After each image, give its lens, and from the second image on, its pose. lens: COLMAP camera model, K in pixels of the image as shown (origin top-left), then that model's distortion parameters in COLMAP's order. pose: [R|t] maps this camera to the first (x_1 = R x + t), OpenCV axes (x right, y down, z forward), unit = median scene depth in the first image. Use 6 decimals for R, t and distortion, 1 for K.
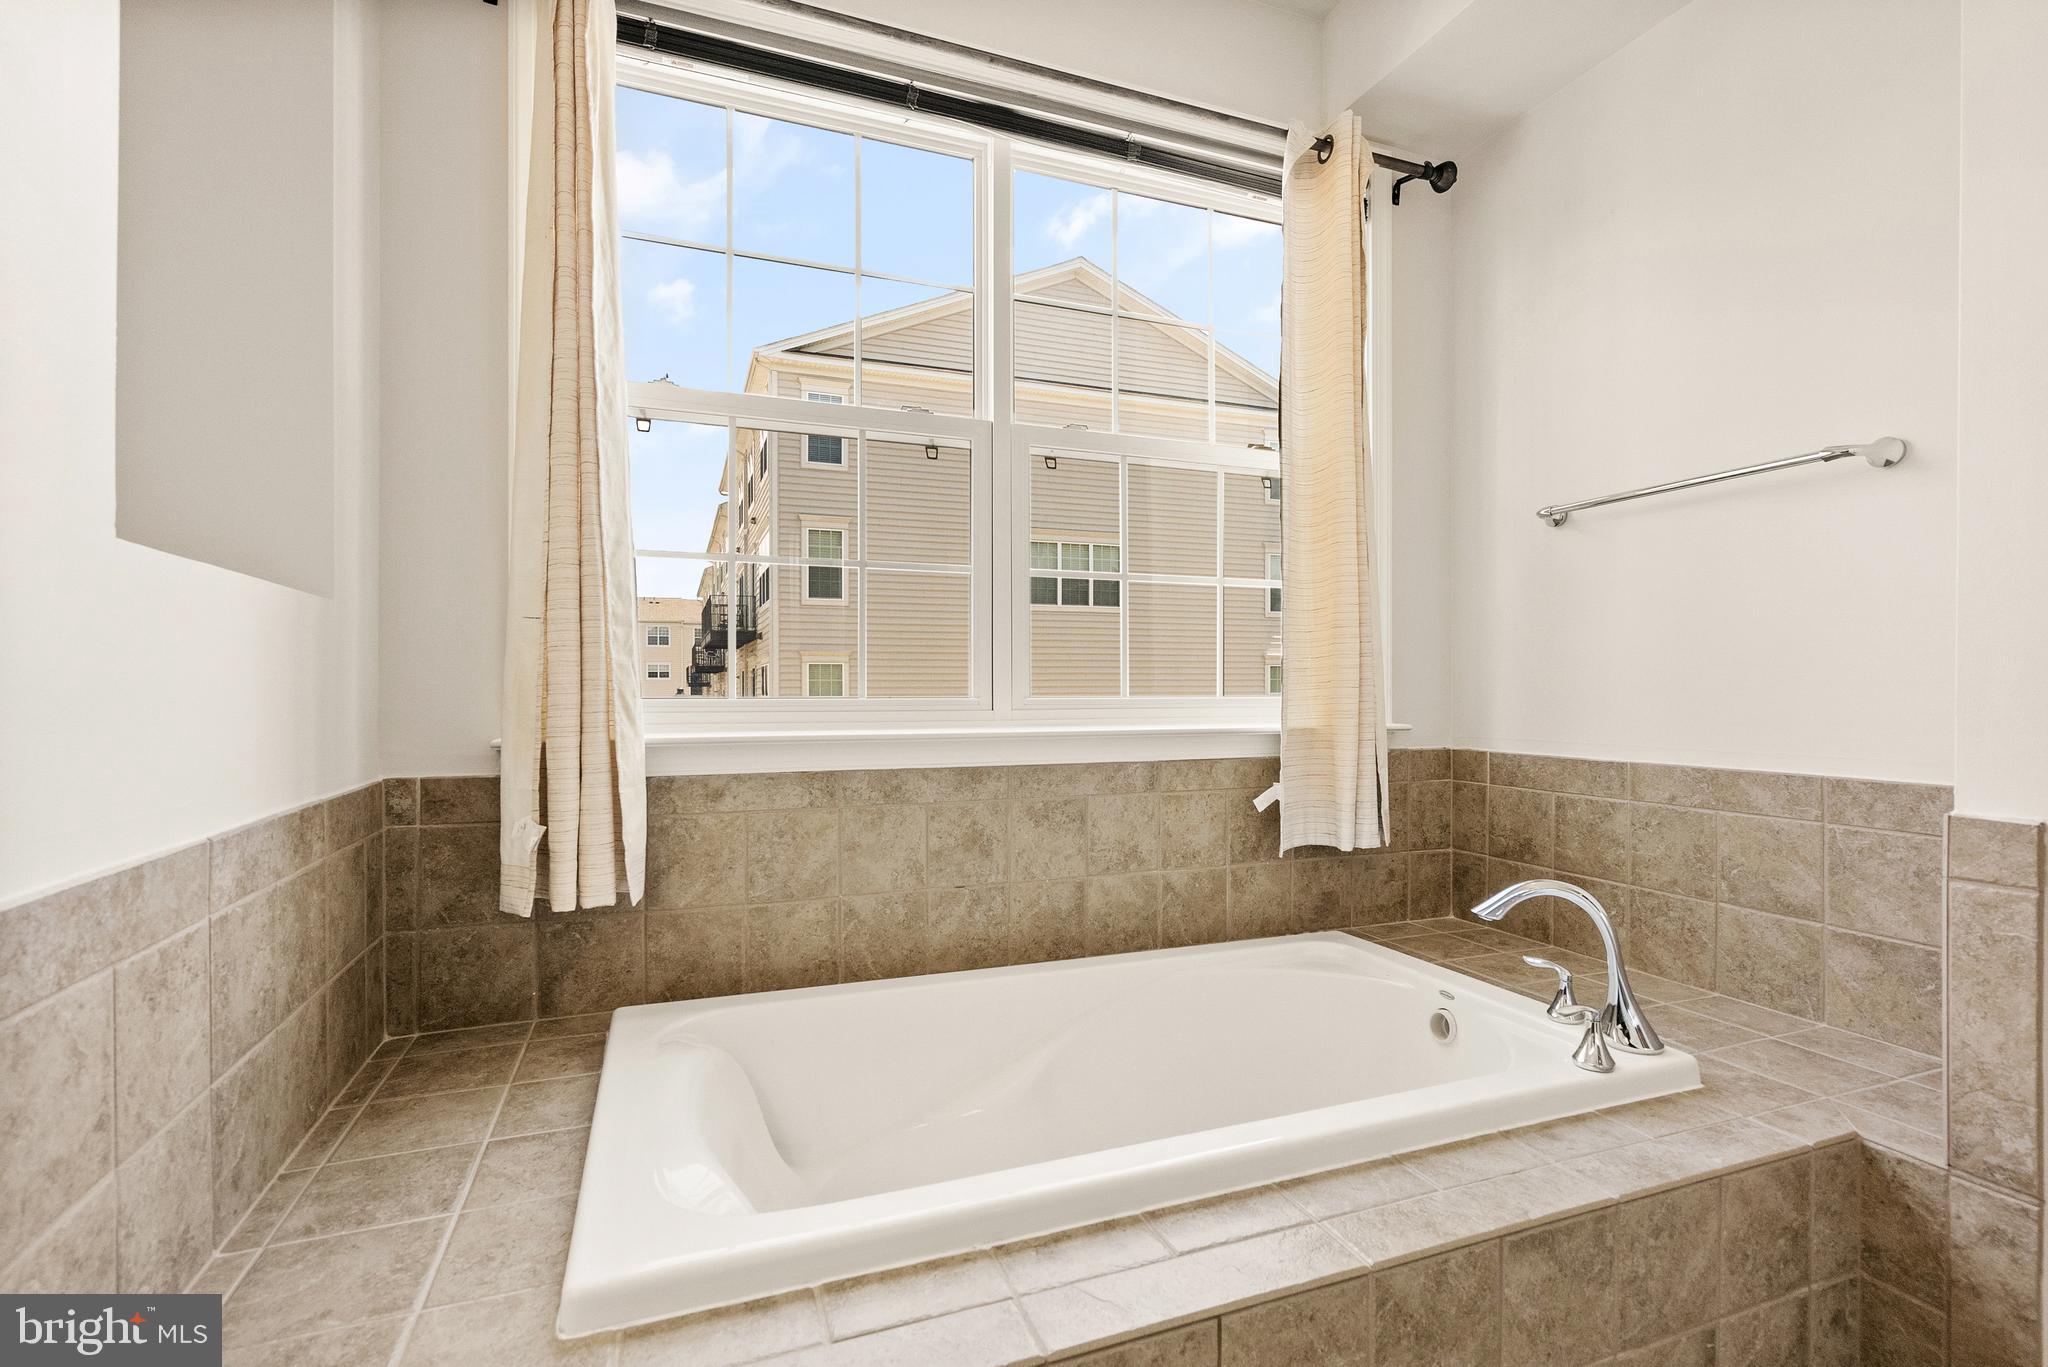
lens RADIAL K [[934.3, 0, 1024.0], [0, 934.3, 683.5], [0, 0, 1]] dist [-0.001051, 0.001279]
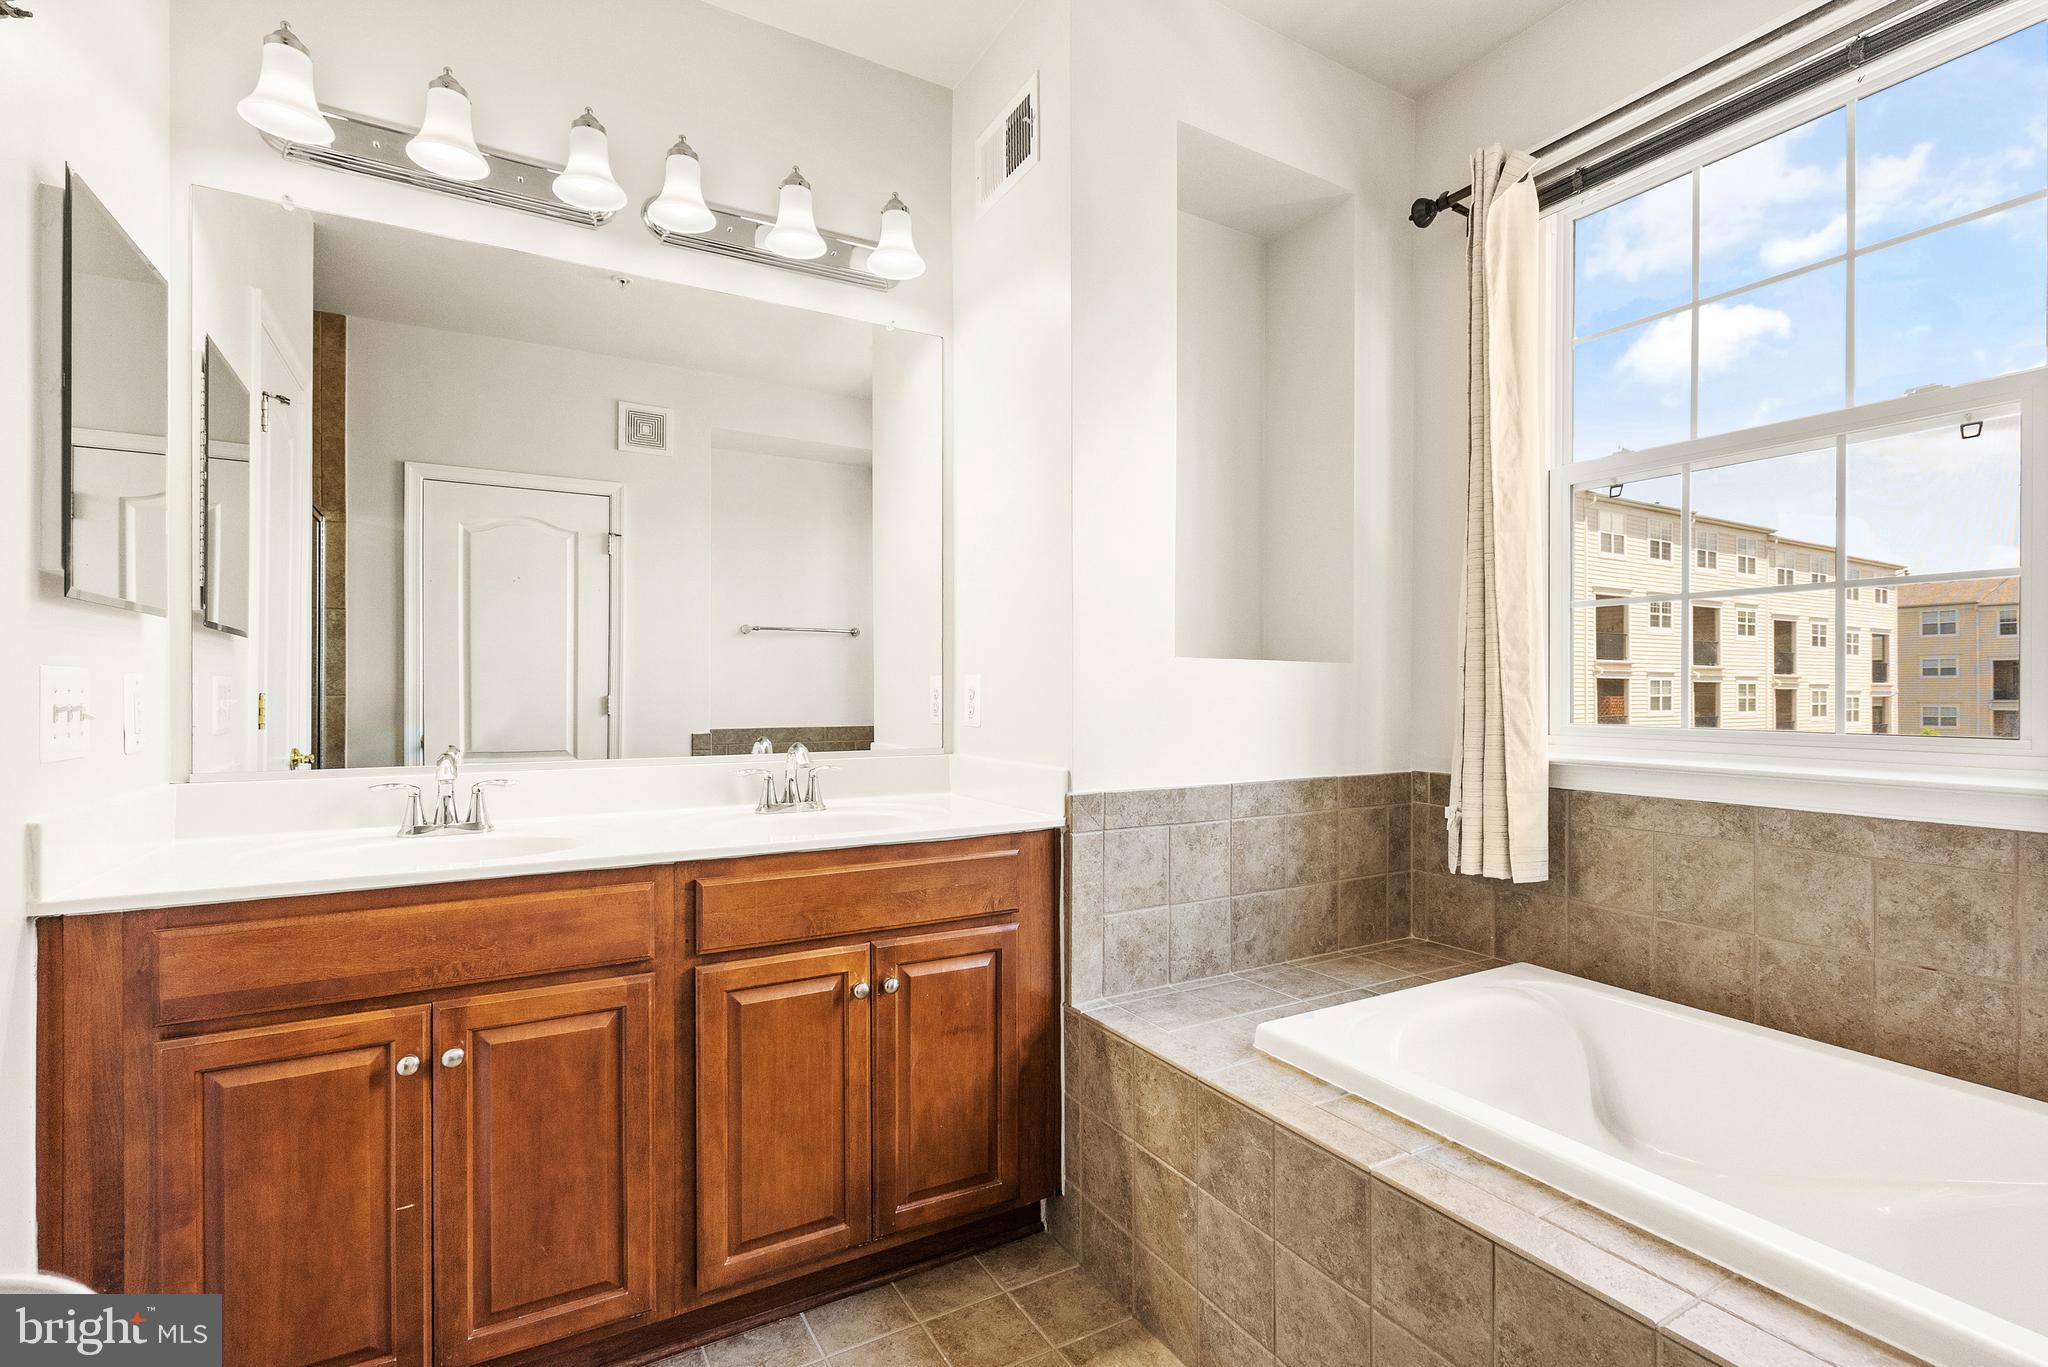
lens RADIAL K [[934.3, 0, 1024.0], [0, 934.3, 683.5], [0, 0, 1]] dist [-0.001051, 0.001279]
pose [[0.156780, -0.008605, -0.987596, 0.690838], [0.001670, 0.999963, -0.008447, -0.030030], [0.987632, -0.000325, 0.156788, 0.097103]]
